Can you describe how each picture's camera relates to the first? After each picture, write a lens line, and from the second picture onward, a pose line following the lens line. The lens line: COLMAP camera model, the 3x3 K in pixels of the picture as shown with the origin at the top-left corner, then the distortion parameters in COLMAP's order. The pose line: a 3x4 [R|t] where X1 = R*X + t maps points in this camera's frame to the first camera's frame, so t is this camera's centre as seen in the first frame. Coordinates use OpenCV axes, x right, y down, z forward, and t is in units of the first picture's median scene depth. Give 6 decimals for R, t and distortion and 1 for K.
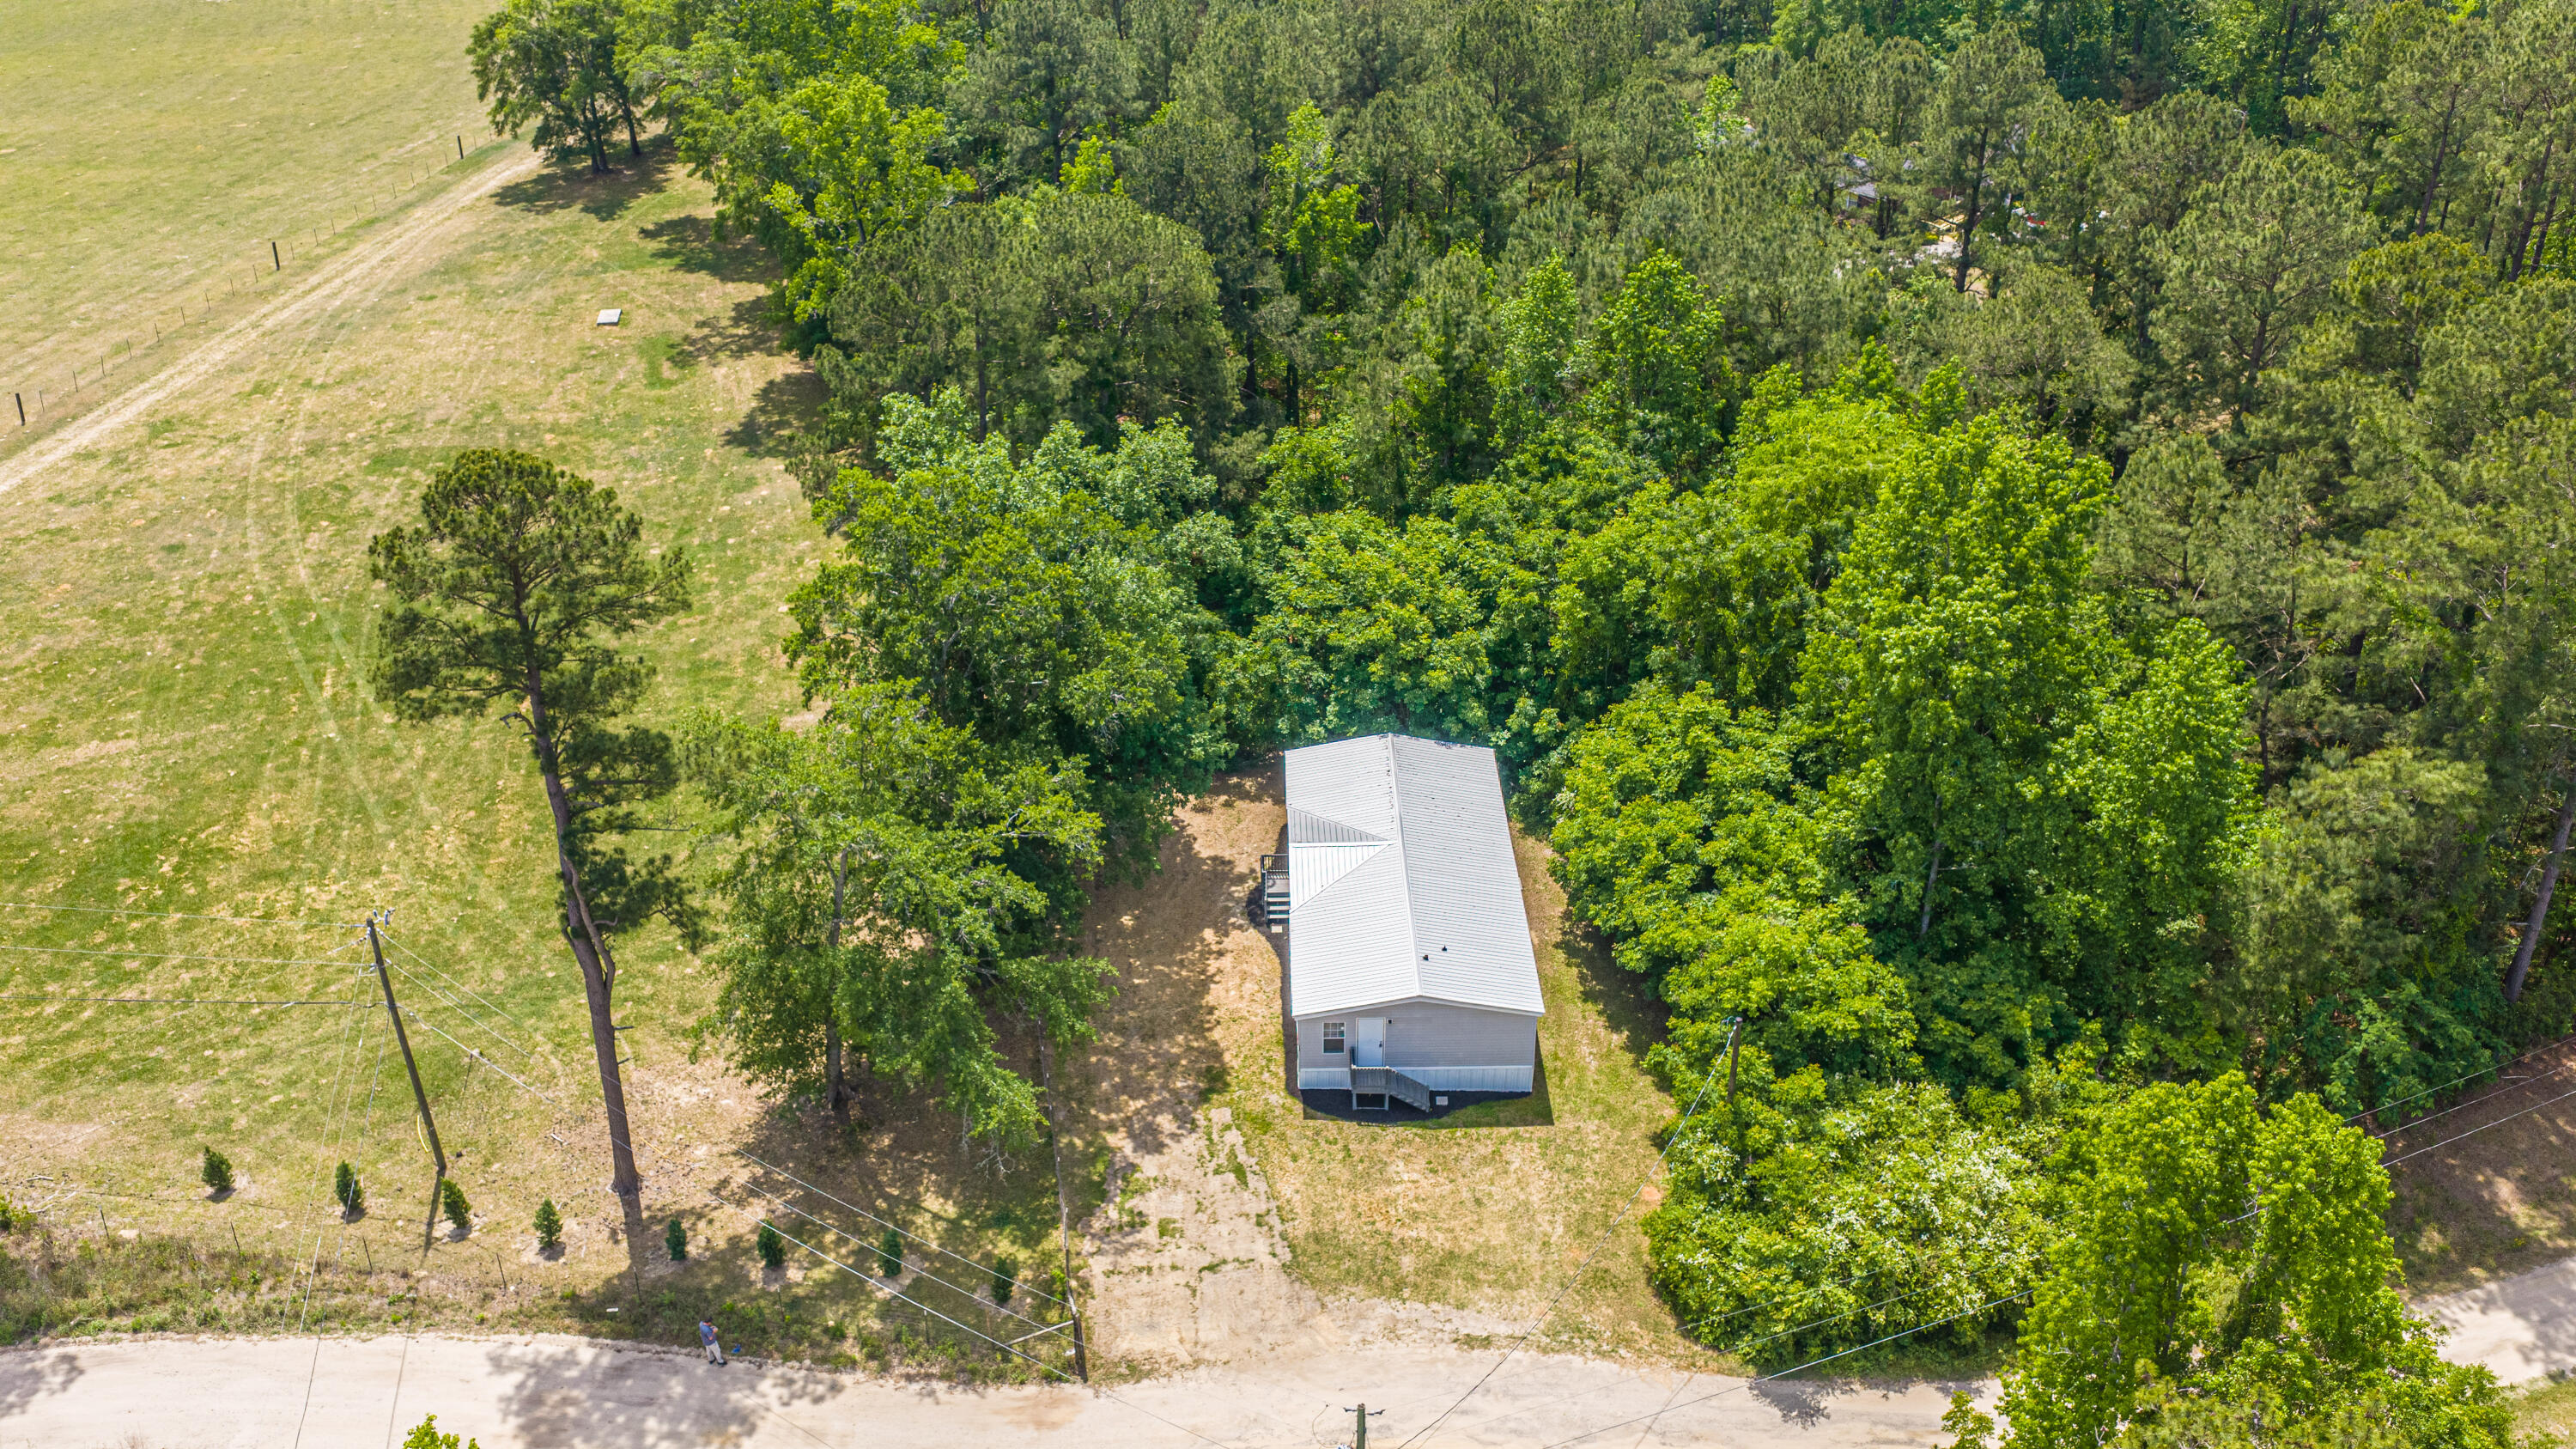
lens RADIAL K [[2113.2, 0, 1292.5], [0, 2113.2, 762.6], [0, 0, 1]] dist [0.043054, -0.072575]
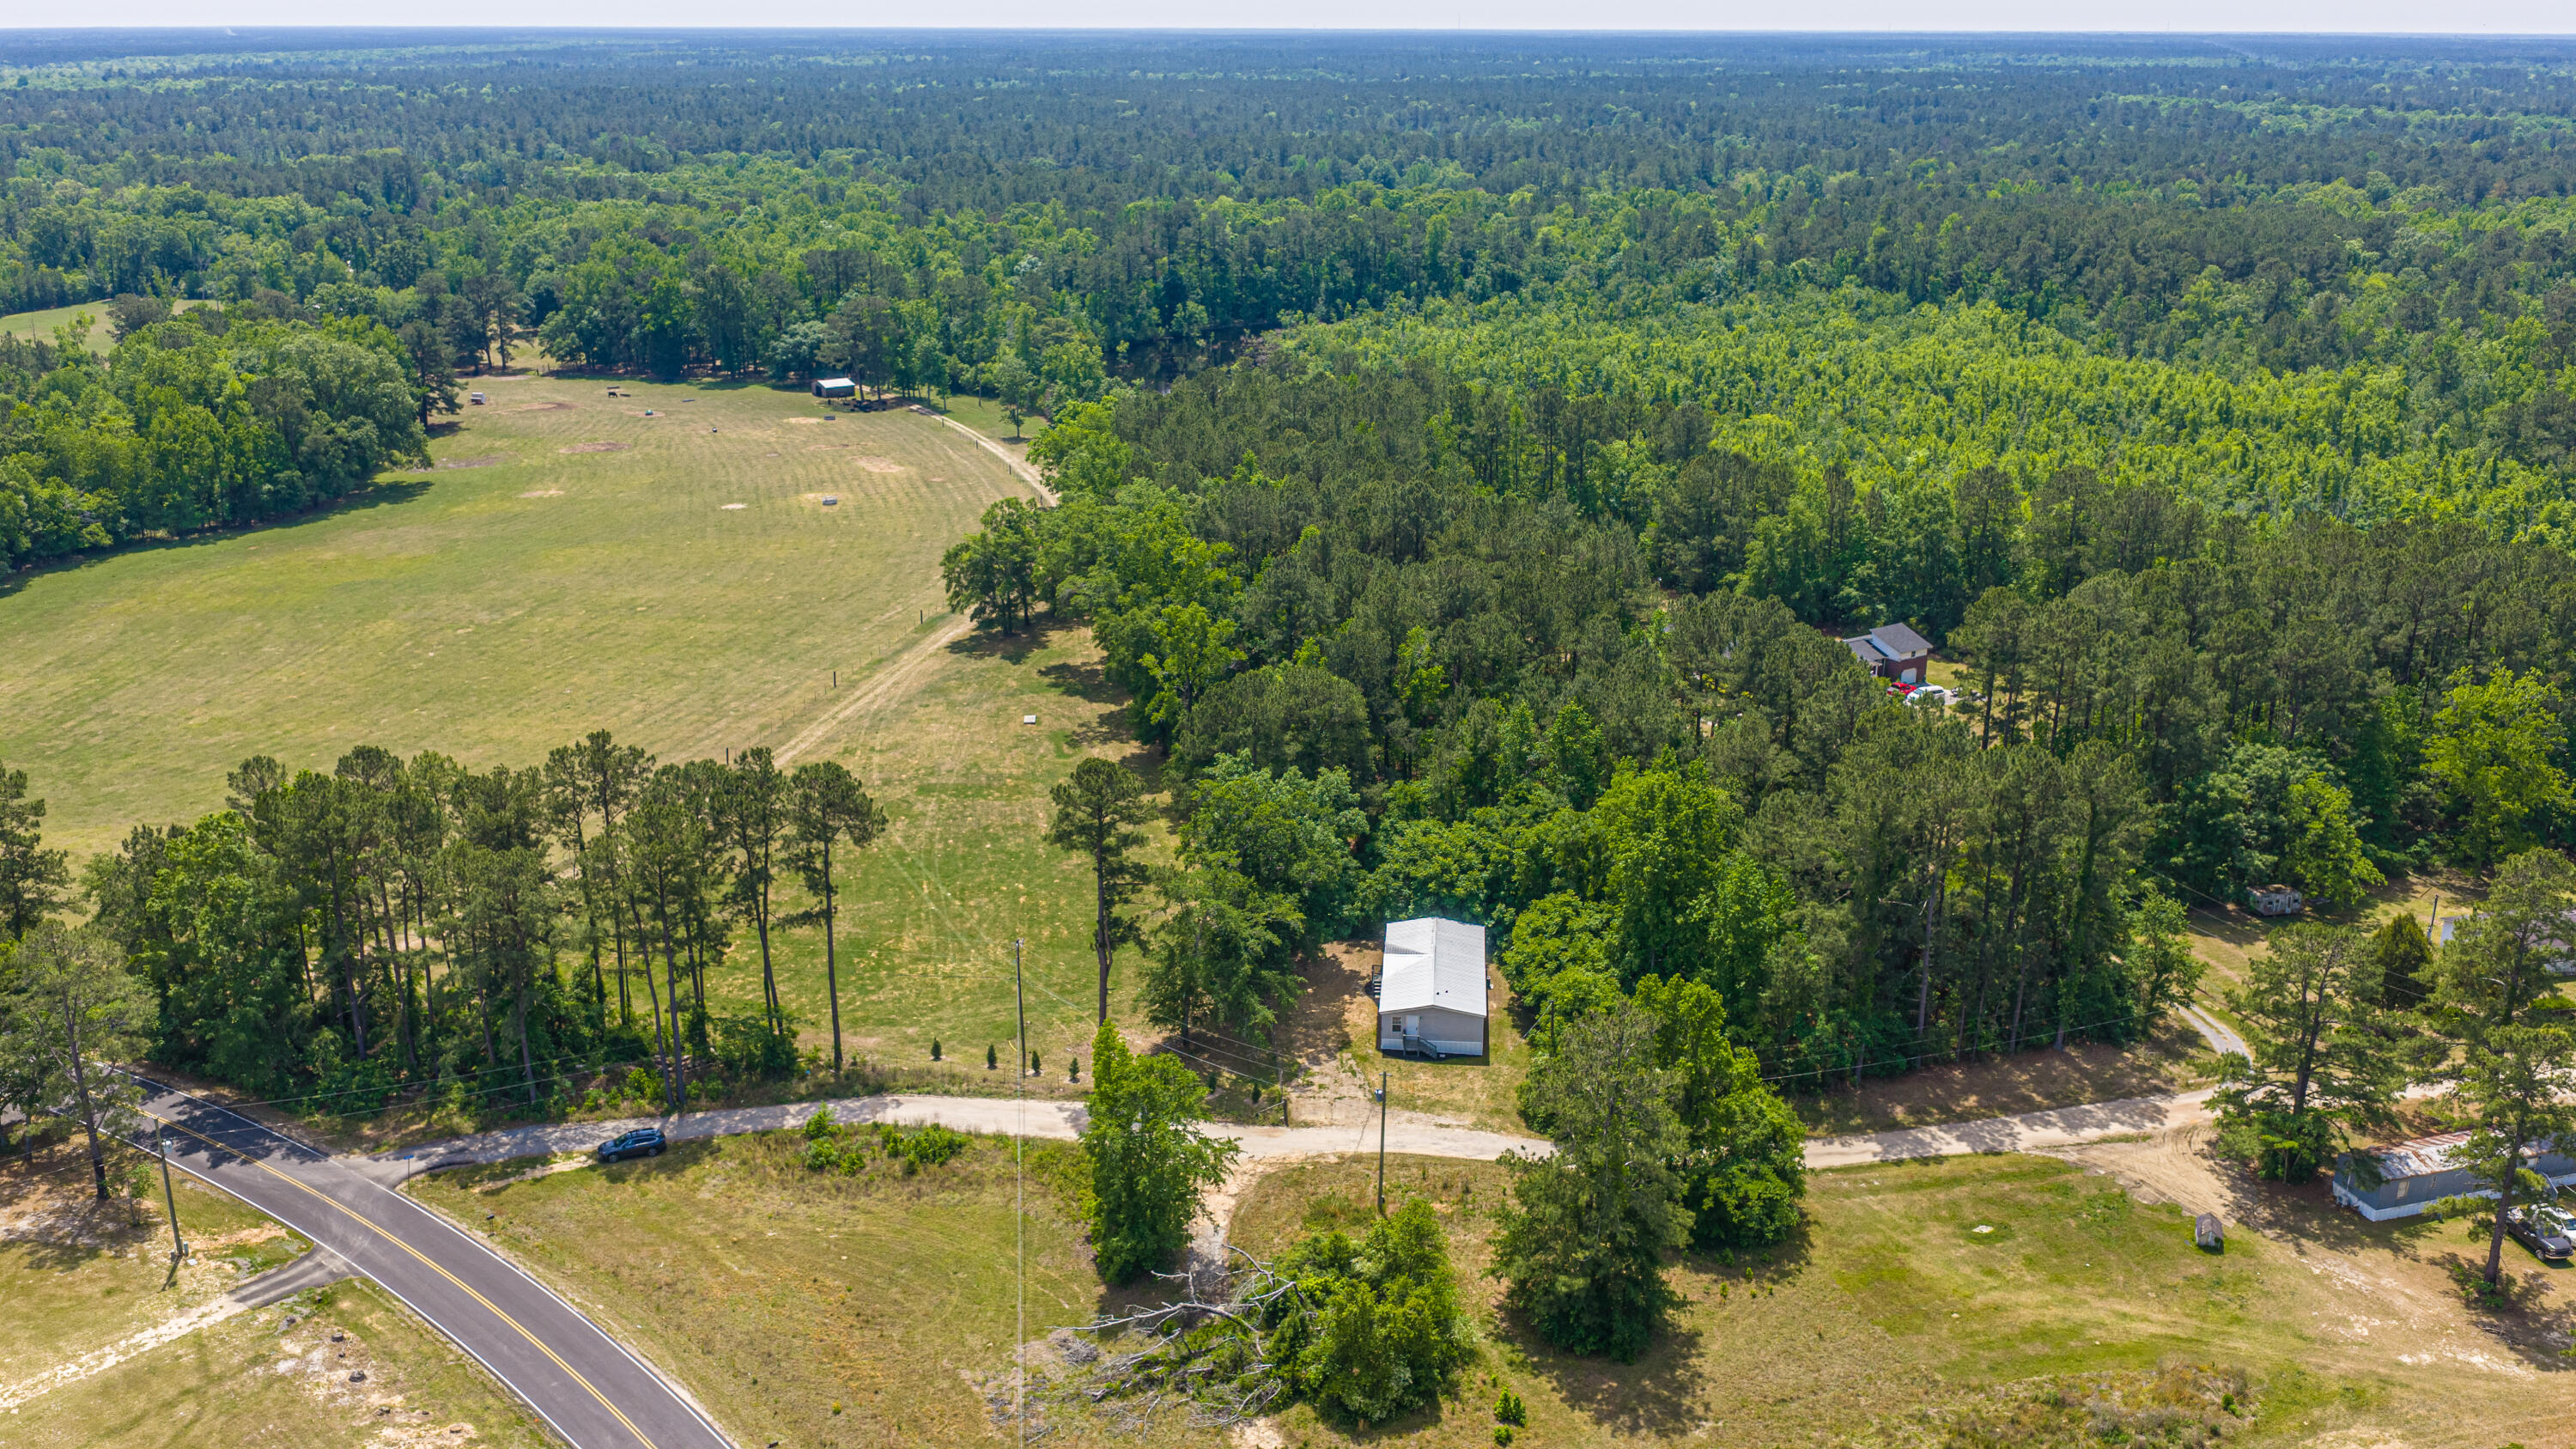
lens RADIAL K [[2113.2, 0, 1292.5], [0, 2113.2, 762.6], [0, 0, 1]] dist [0.043054, -0.072575]
pose [[0.995443, 0.035946, -0.088323, 0.087327], [-0.052862, 0.978901, -0.197381, 0.271950], [0.079364, 0.201150, 0.976340, -1.169913]]
